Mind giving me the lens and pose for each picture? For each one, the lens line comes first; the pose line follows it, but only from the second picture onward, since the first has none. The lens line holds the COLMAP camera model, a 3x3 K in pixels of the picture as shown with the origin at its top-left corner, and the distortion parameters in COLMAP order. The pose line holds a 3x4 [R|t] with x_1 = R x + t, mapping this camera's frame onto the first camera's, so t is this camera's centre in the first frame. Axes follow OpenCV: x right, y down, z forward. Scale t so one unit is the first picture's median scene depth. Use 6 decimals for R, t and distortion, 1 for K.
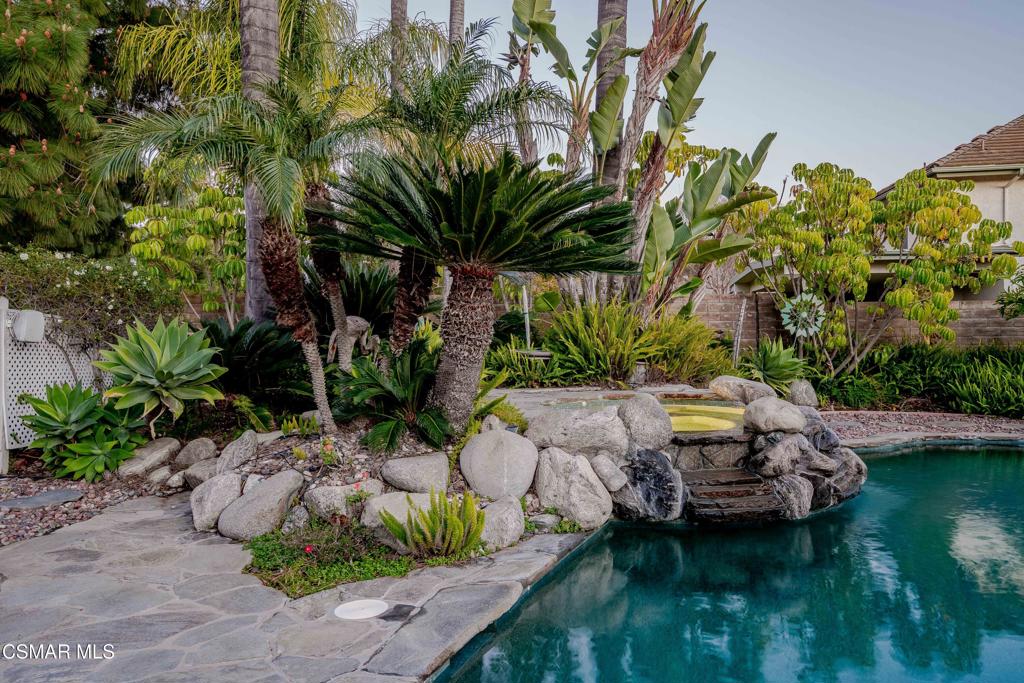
lens RADIAL K [[762.1, 0, 515.3], [0, 762.1, 343.8], [0, 0, 1]] dist [0.007761, 0.002079]
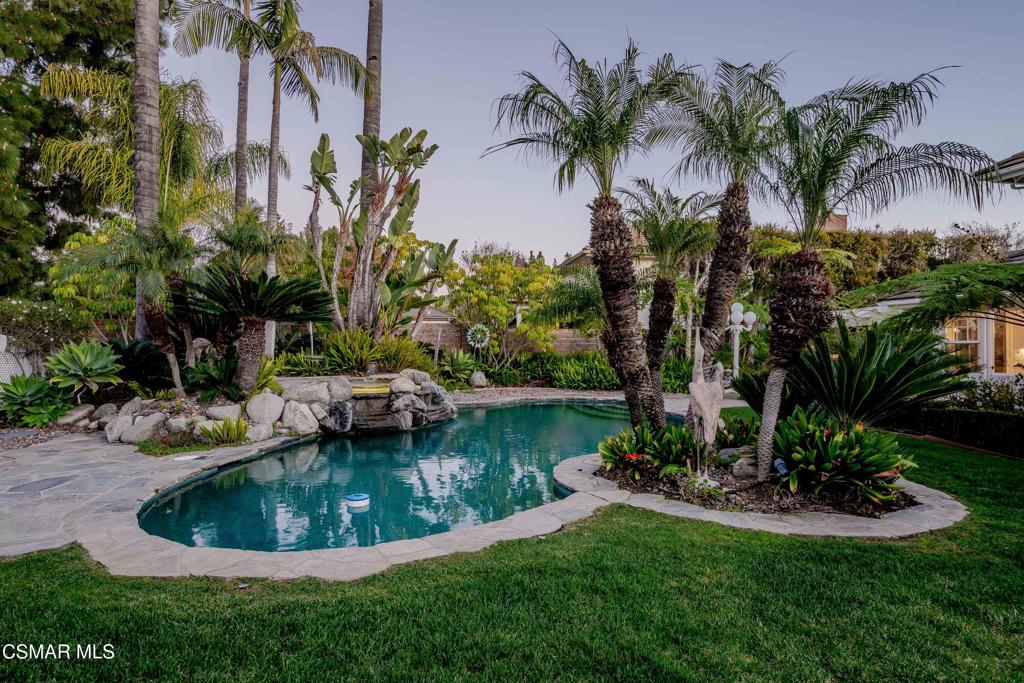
lens RADIAL K [[562.7, 0, 510.8], [0, 562.7, 341.3], [0, 0, 1]] dist [-0.005616, 0.007552]
pose [[0.968792, 0.005891, 0.247804, 0.209971], [-0.002755, 0.999912, -0.013002, -0.014171], [-0.247859, 0.011913, 0.968723, -0.604129]]
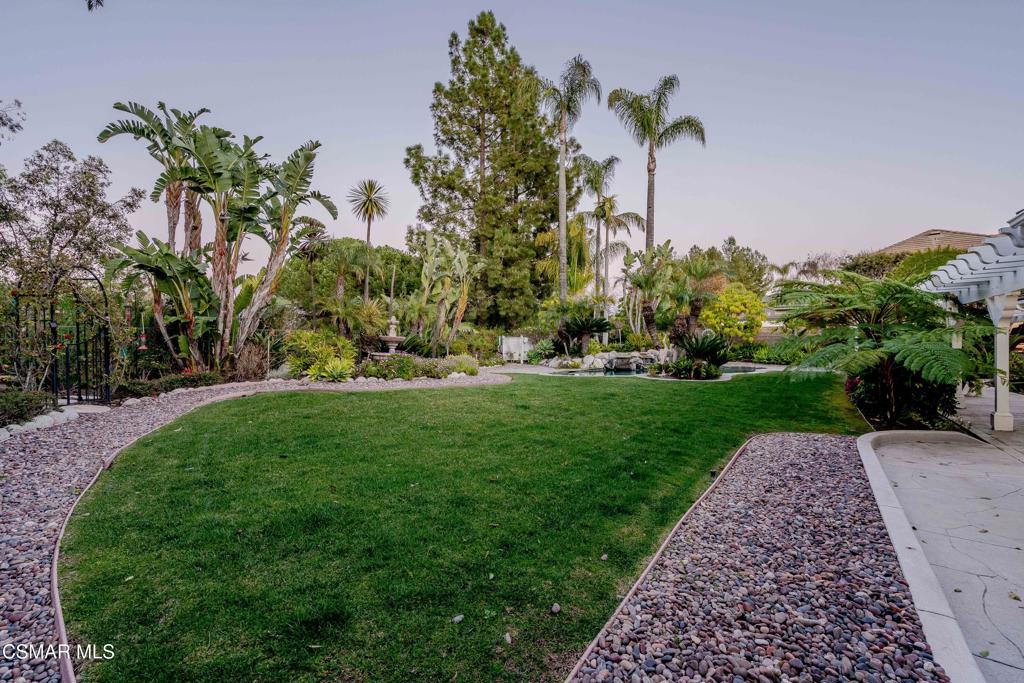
lens RADIAL K [[466.7, 0, 513.0], [0, 466.7, 341.2], [0, 0, 1]] dist [0.004827, 0.000296]
pose [[0.874514, -0.001062, -0.485000, 1.158677], [-0.000640, 0.999994, -0.003343, -0.000240], [0.485000, 0.003234, 0.874508, -2.465489]]
